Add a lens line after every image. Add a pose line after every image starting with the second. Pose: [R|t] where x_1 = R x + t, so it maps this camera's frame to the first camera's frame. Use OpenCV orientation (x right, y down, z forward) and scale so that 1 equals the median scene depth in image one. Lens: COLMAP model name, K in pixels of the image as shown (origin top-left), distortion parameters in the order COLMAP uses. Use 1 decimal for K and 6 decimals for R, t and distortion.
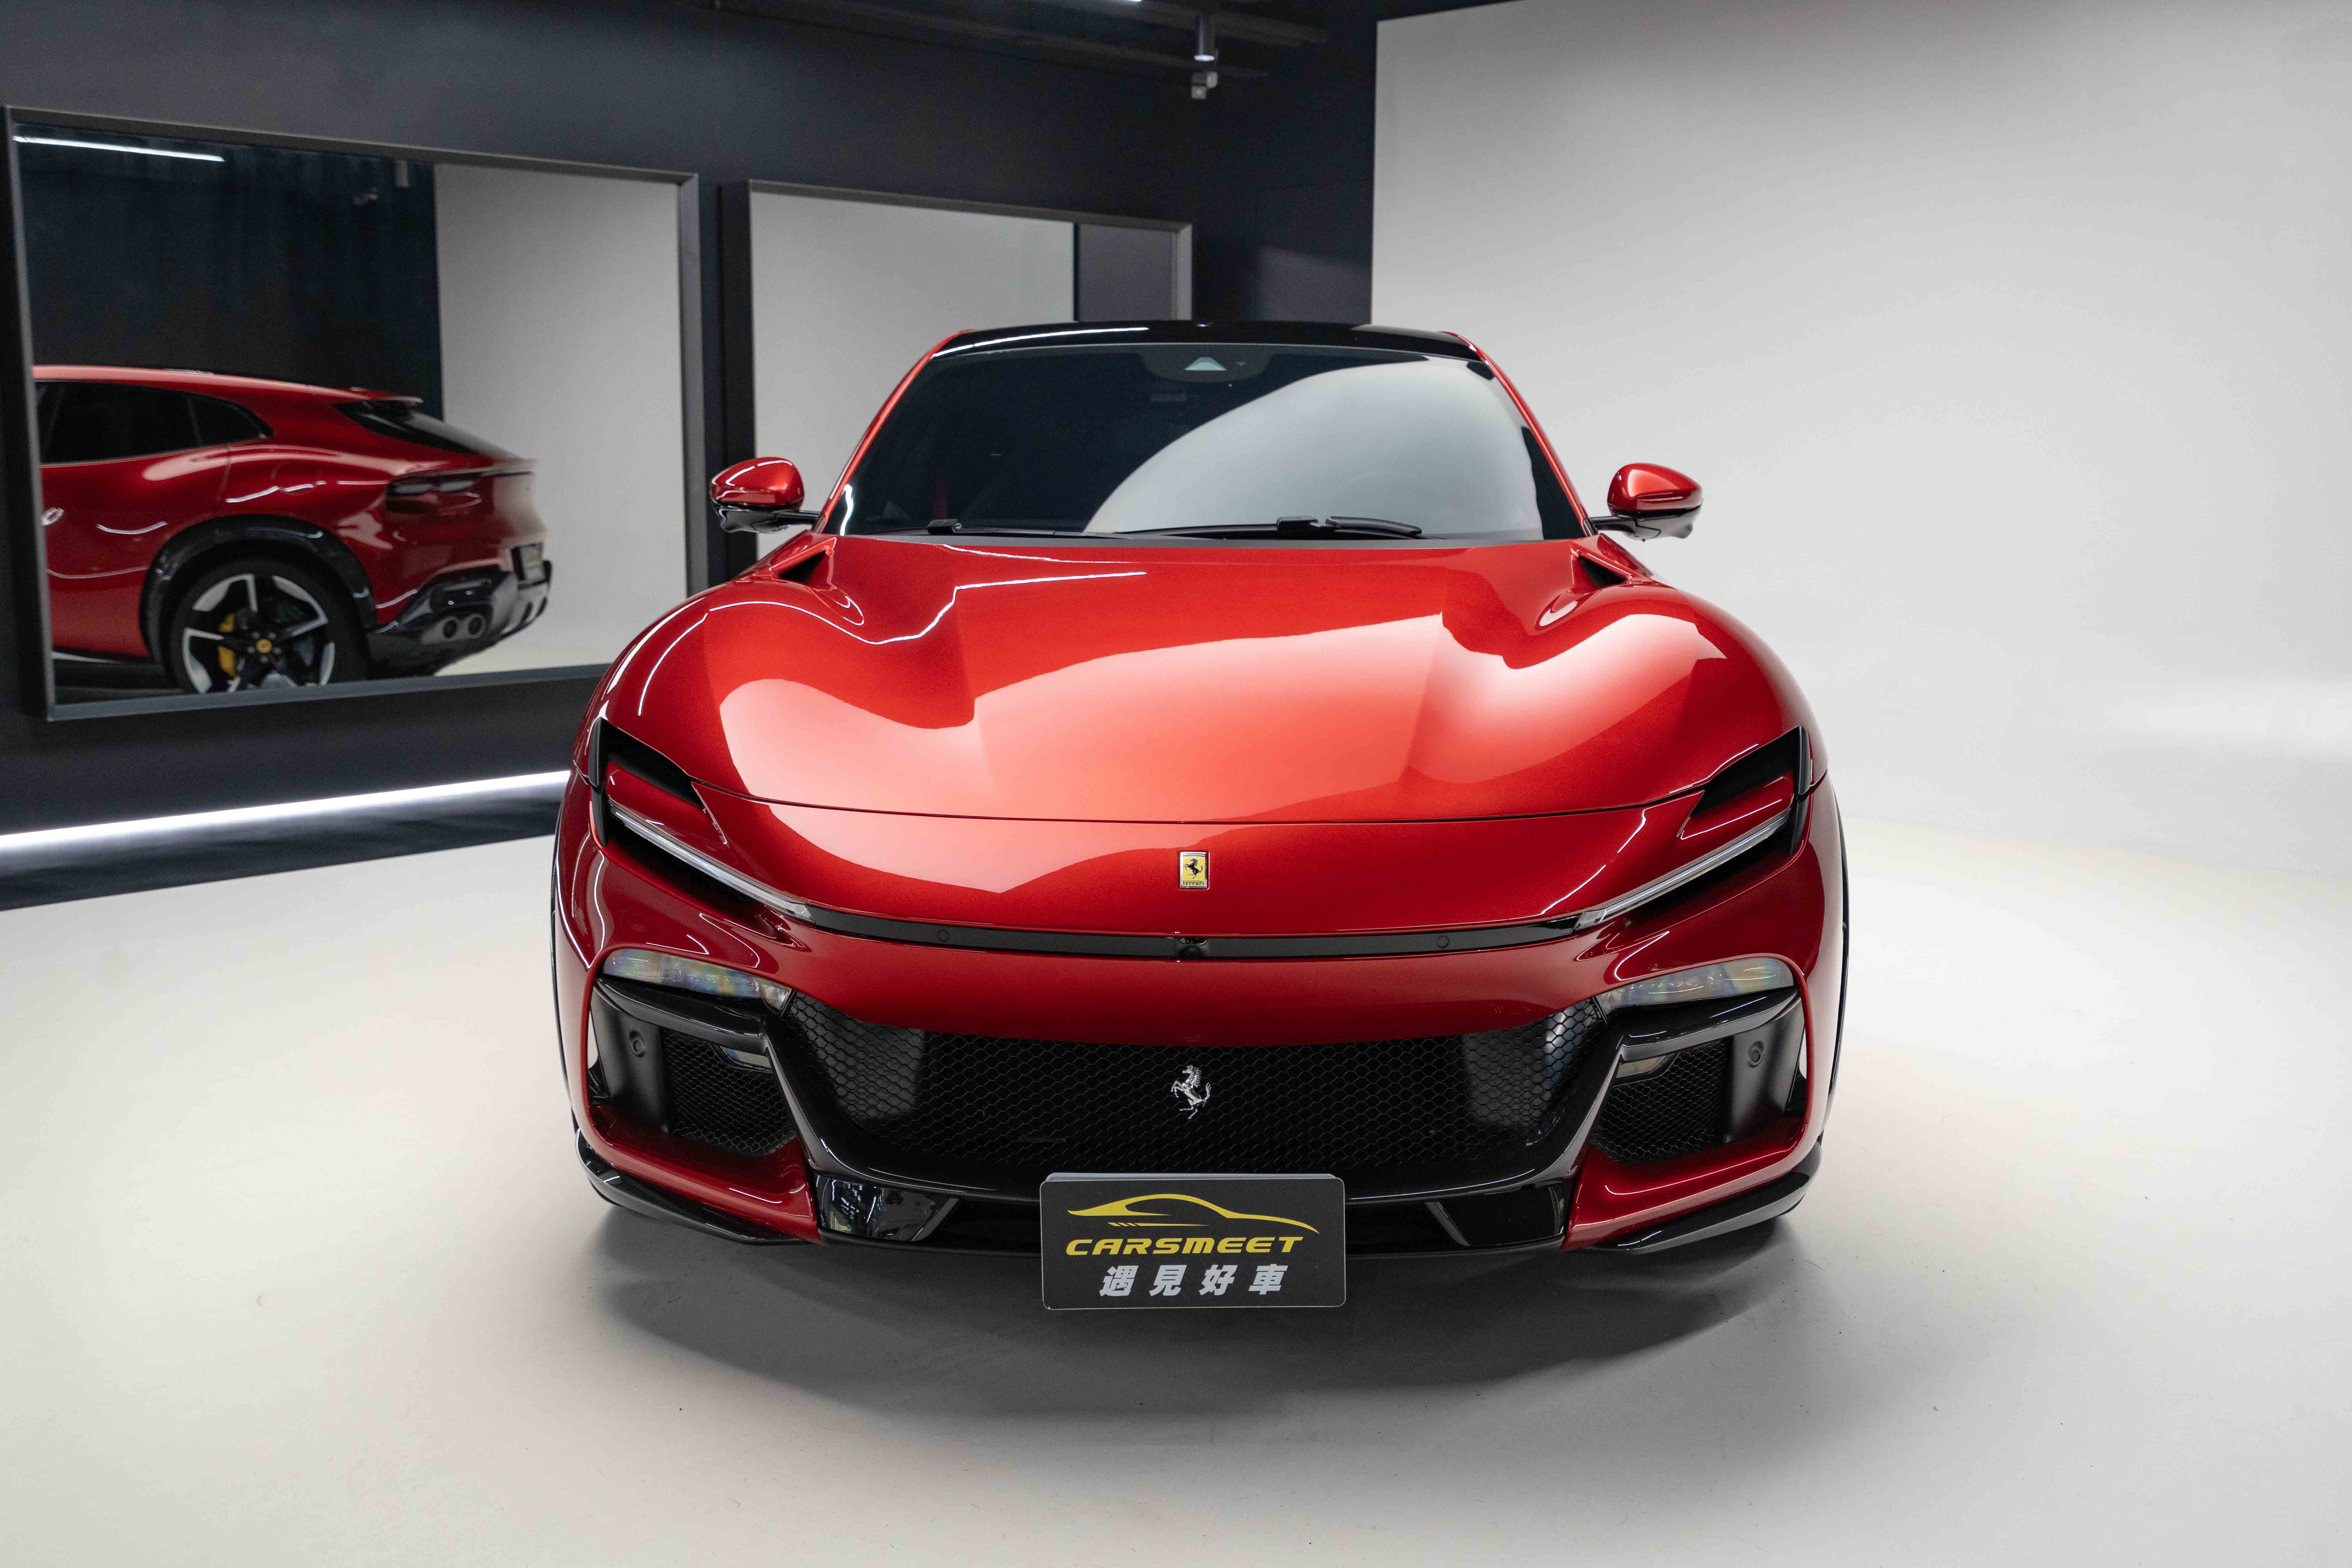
lens RADIAL K [[2353.8, 0, 1176.0], [0, 2353.8, 784.0], [0, 0, 1]] dist [-0.005681, -0.011247]
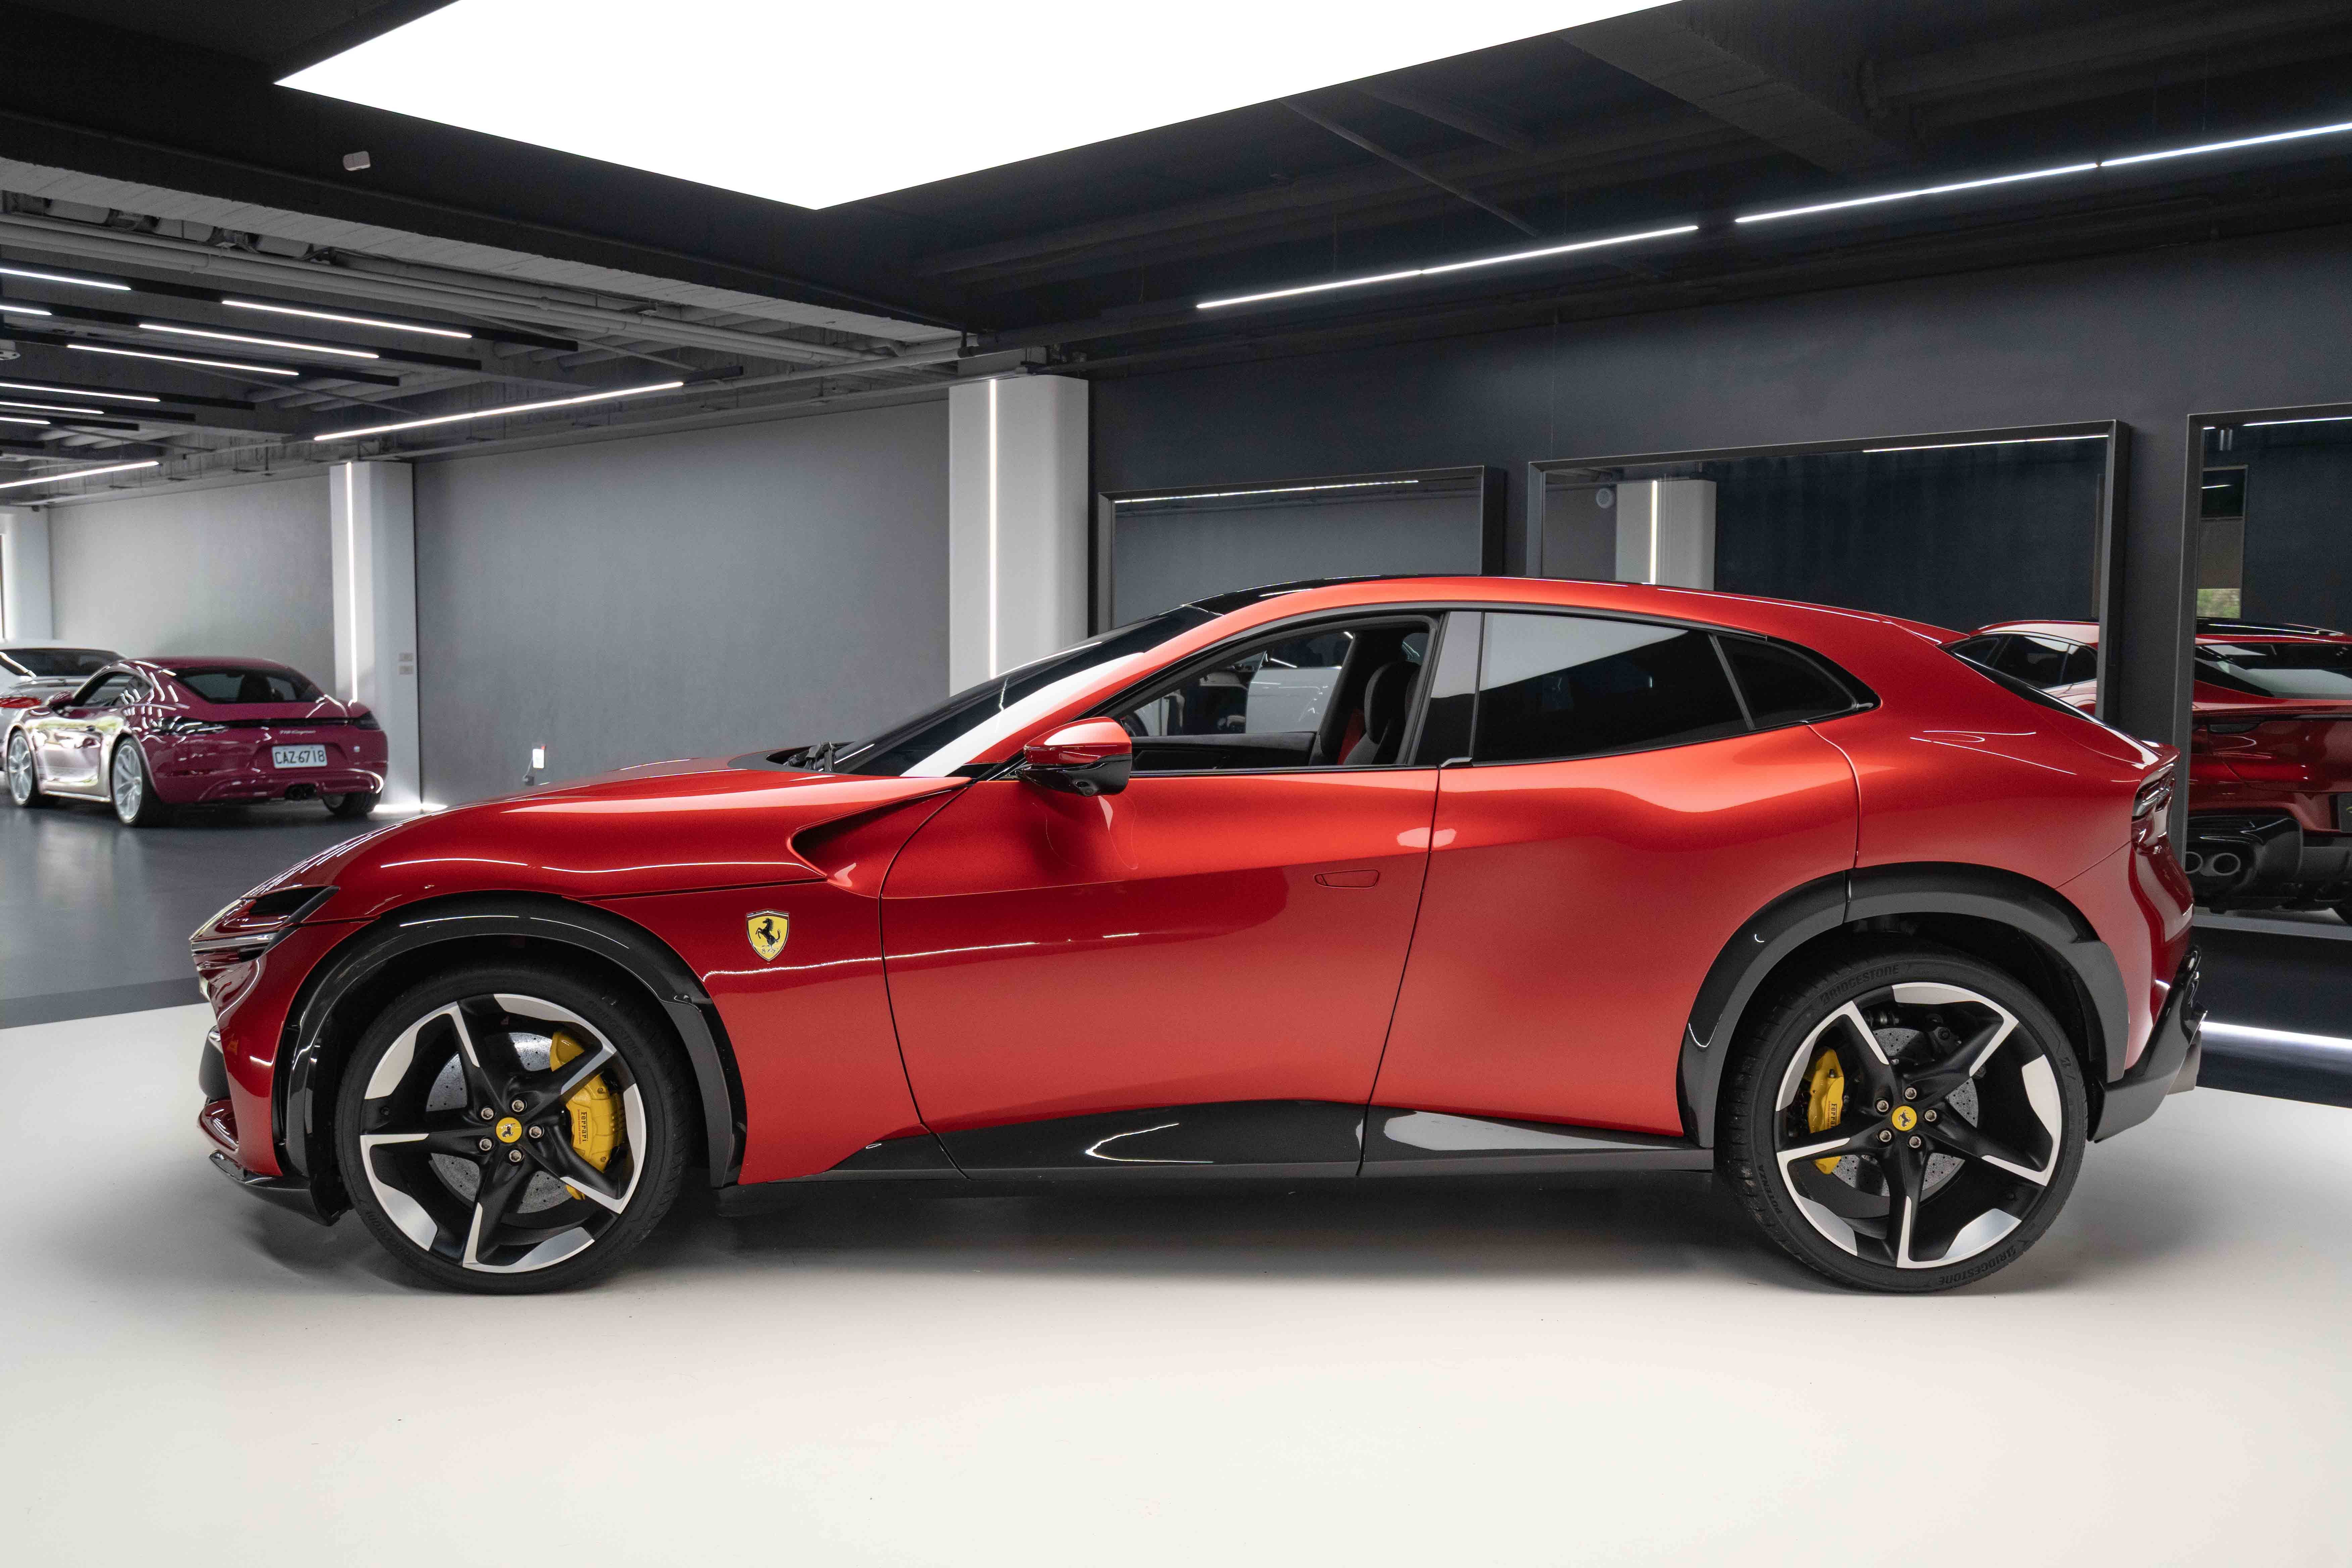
lens RADIAL K [[1855.6, 0, 1176.0], [0, 1855.6, 784.0], [0, 0, 1]] dist [0.010769, 0.002729]
pose [[0.007656, 0.059560, -0.998195, 0.663285], [-0.146895, 0.987462, 0.057793, -0.111215], [0.989122, 0.146187, 0.016309, 0.696885]]
